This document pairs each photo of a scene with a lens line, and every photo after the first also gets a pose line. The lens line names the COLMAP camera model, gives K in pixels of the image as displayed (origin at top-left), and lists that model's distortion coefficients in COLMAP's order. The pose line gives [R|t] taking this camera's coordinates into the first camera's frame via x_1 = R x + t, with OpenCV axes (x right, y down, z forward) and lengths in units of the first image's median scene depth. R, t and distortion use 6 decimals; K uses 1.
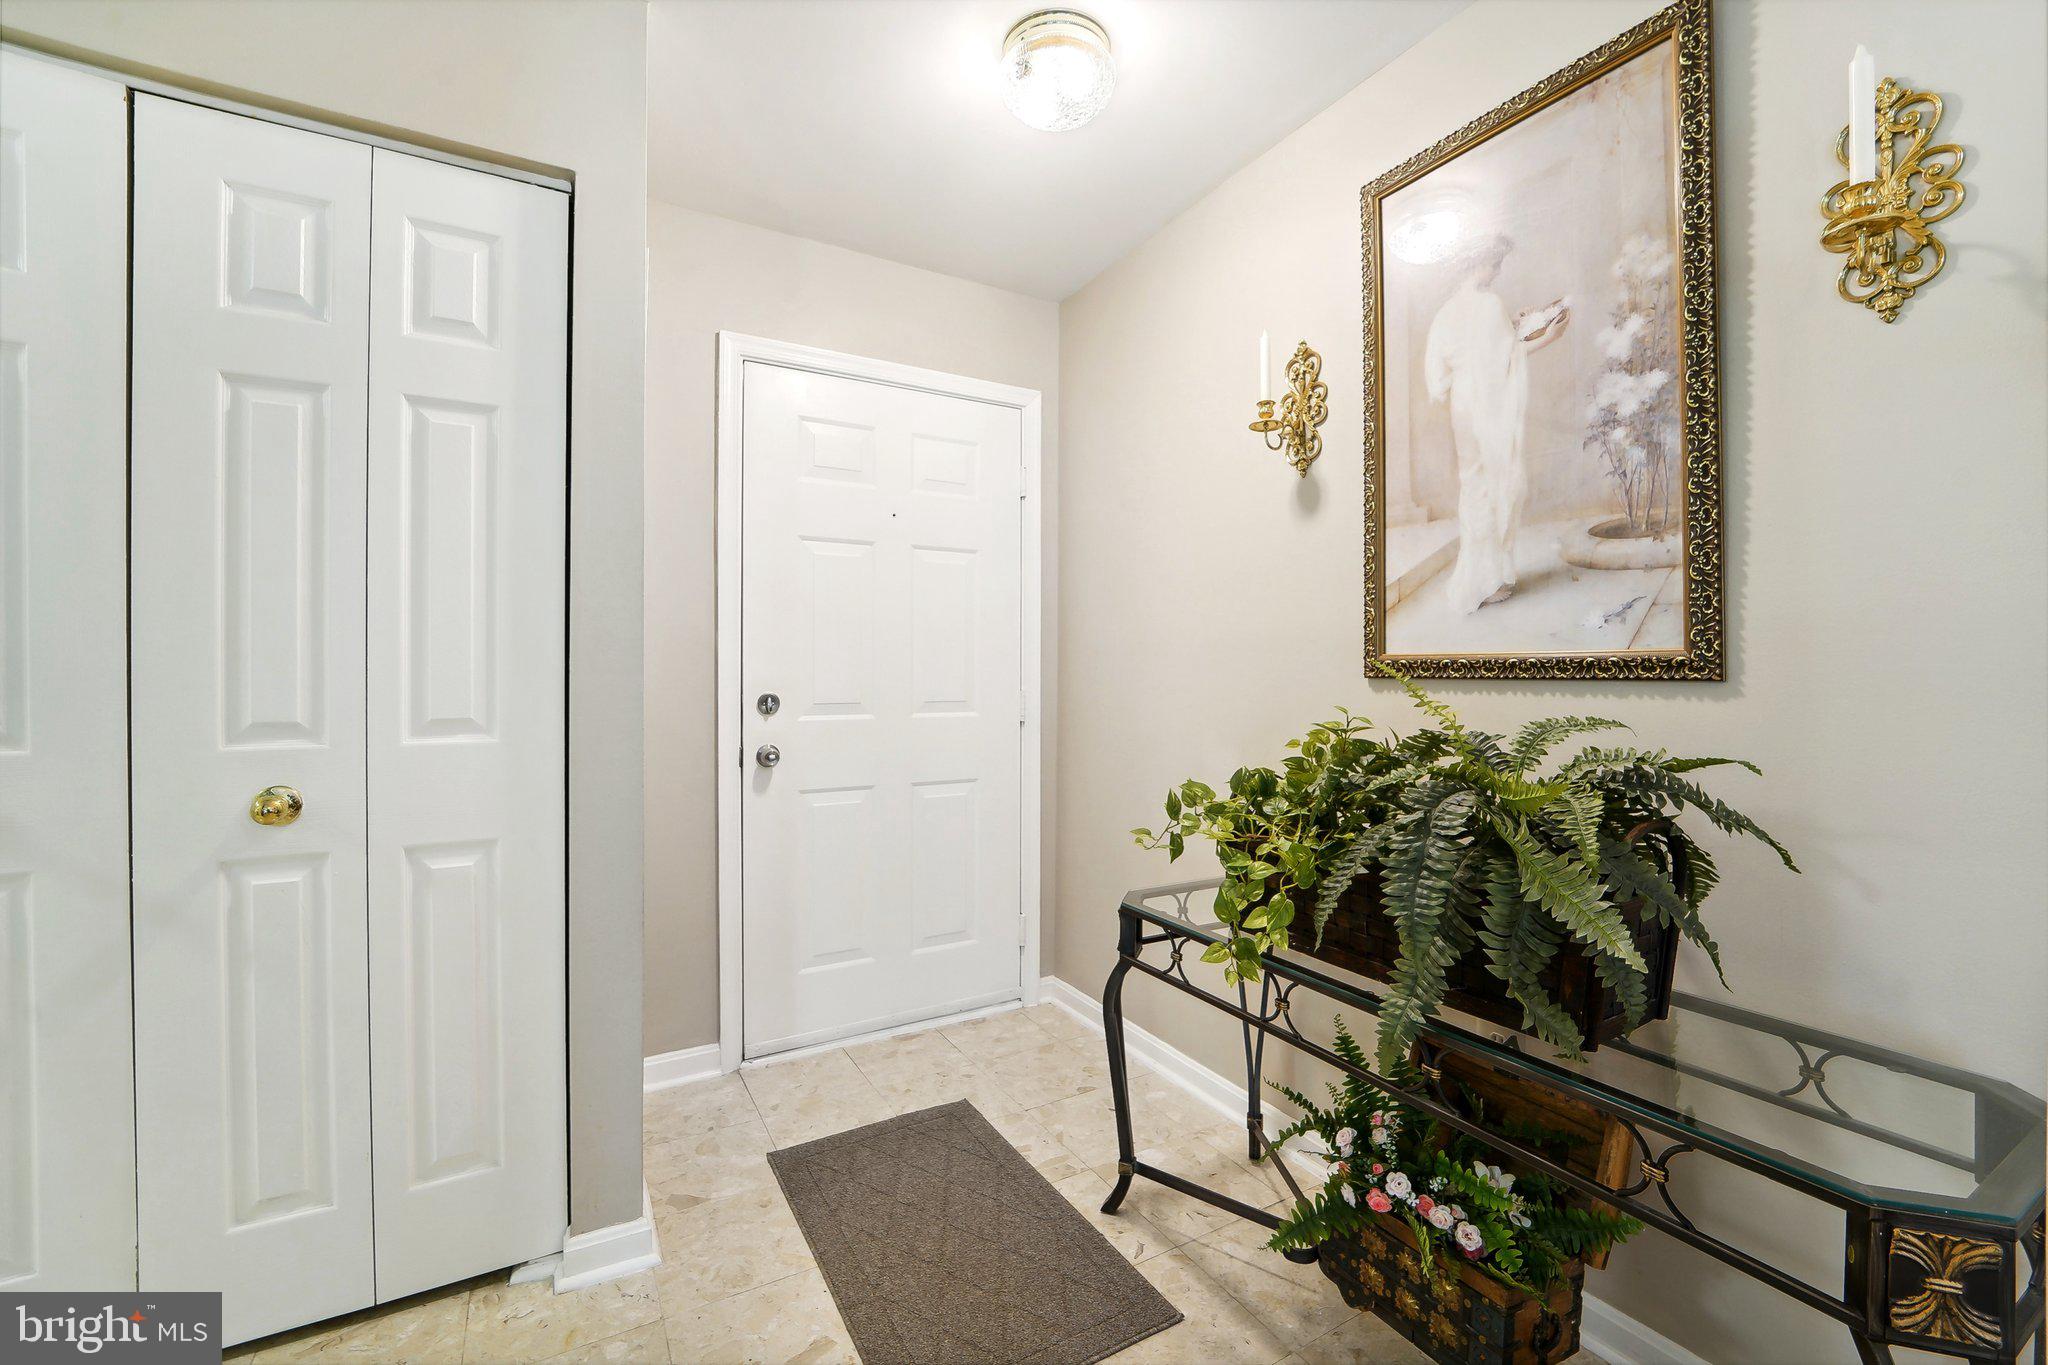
lens RADIAL K [[844.7, 0, 1019.8], [0, 844.7, 663.6], [0, 0, 1]] dist [-0.017546, -0.001230]
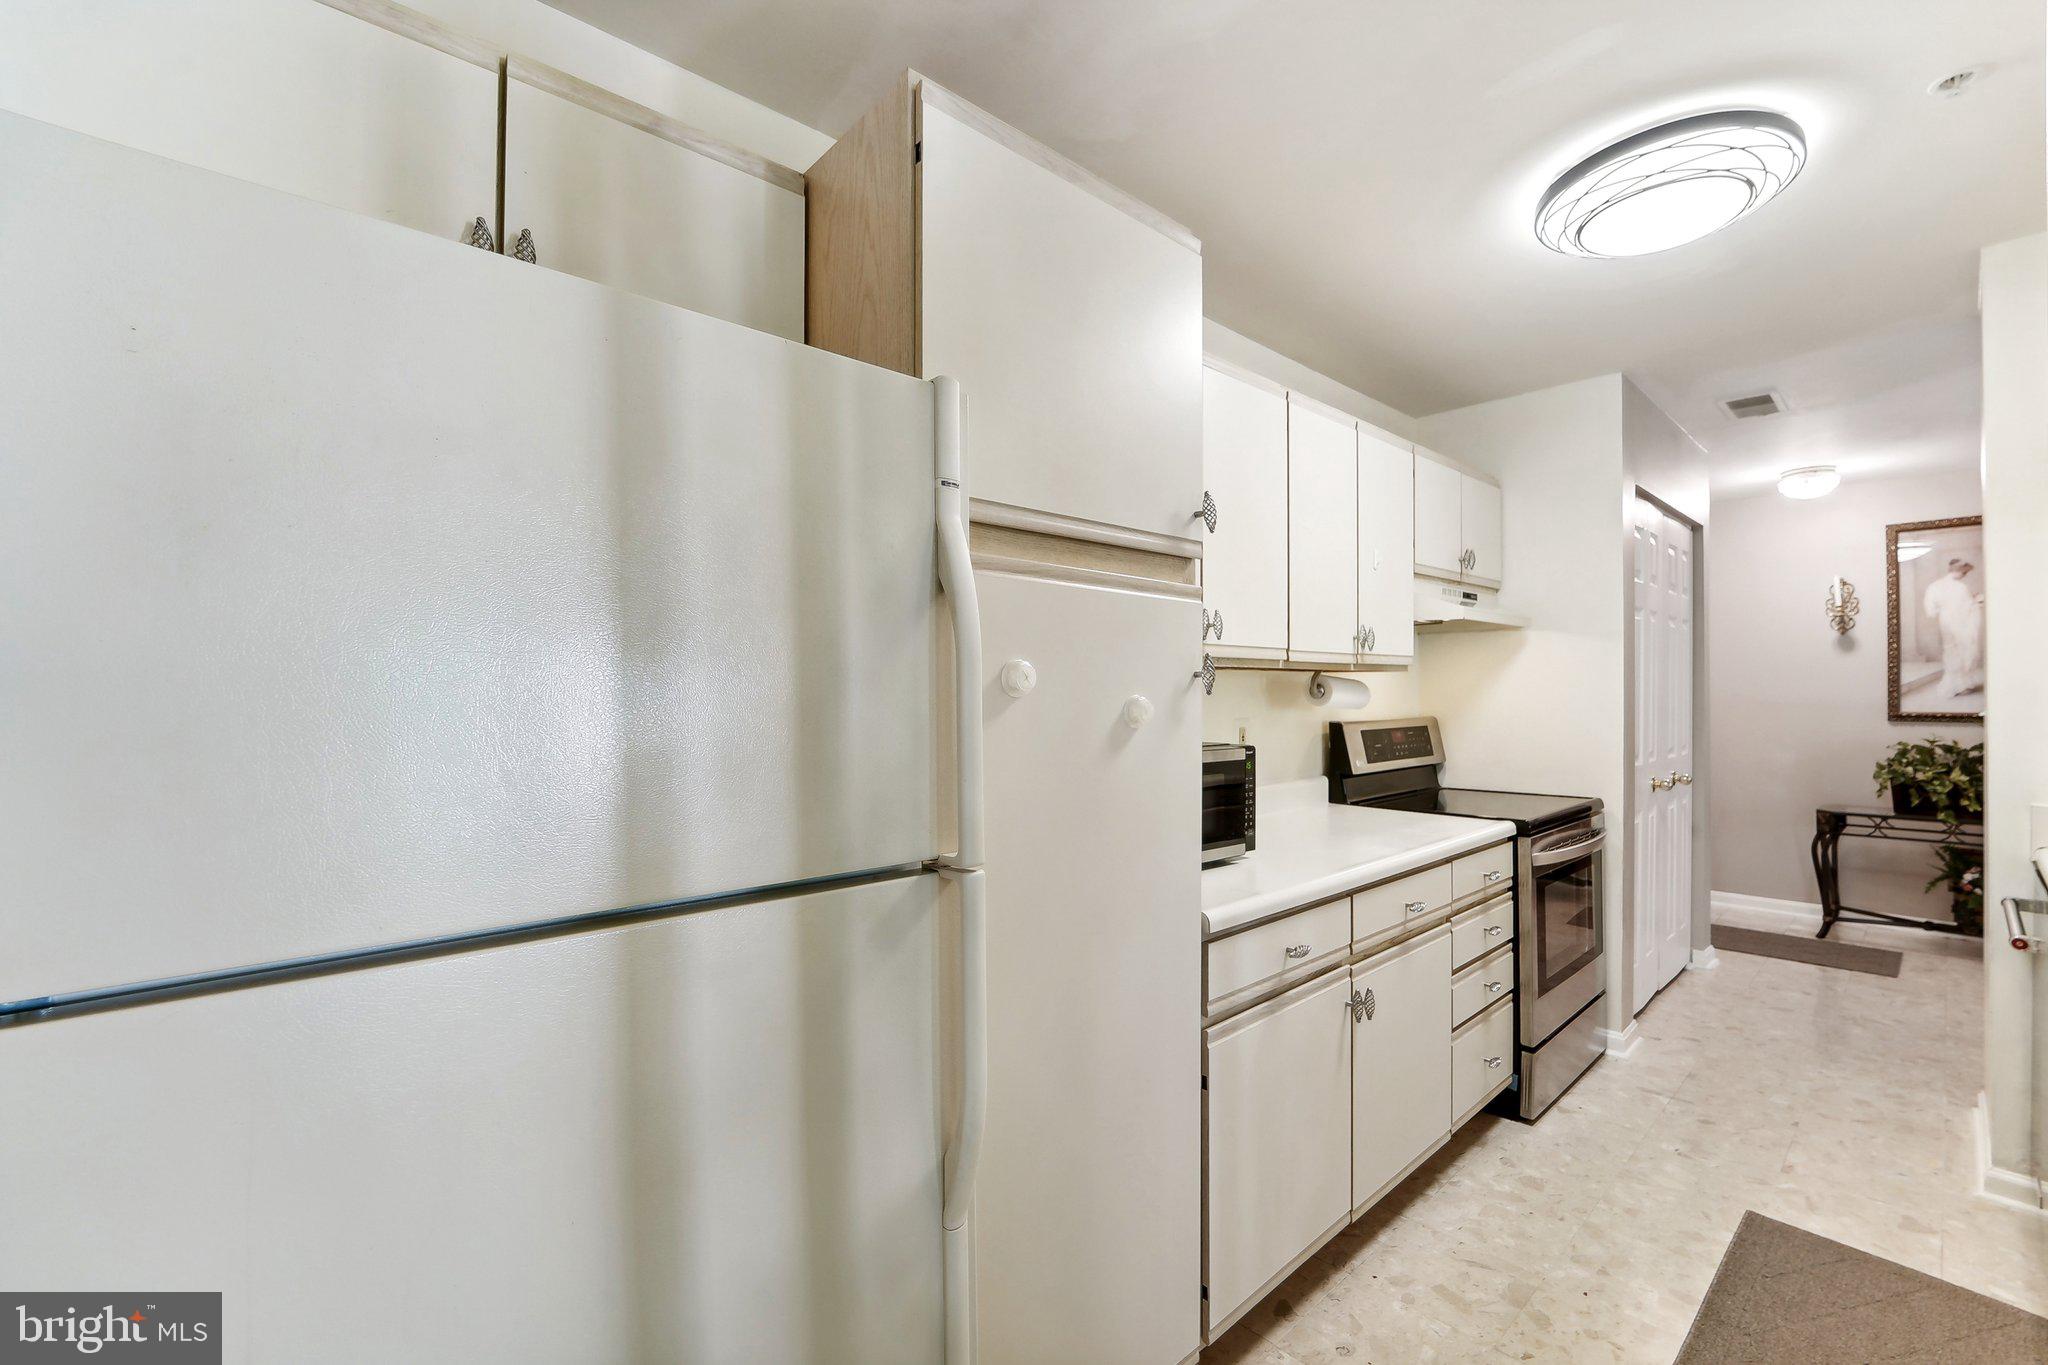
lens RADIAL K [[844.7, 0, 1020.7], [0, 844.7, 678.9], [0, 0, 1]] dist [-0.017546, -0.001230]
pose [[0.976875, 0.005590, 0.213736, -2.736127], [-0.003875, 0.999957, -0.008441, -0.078957], [-0.213774, 0.007417, 0.976855, -0.890255]]
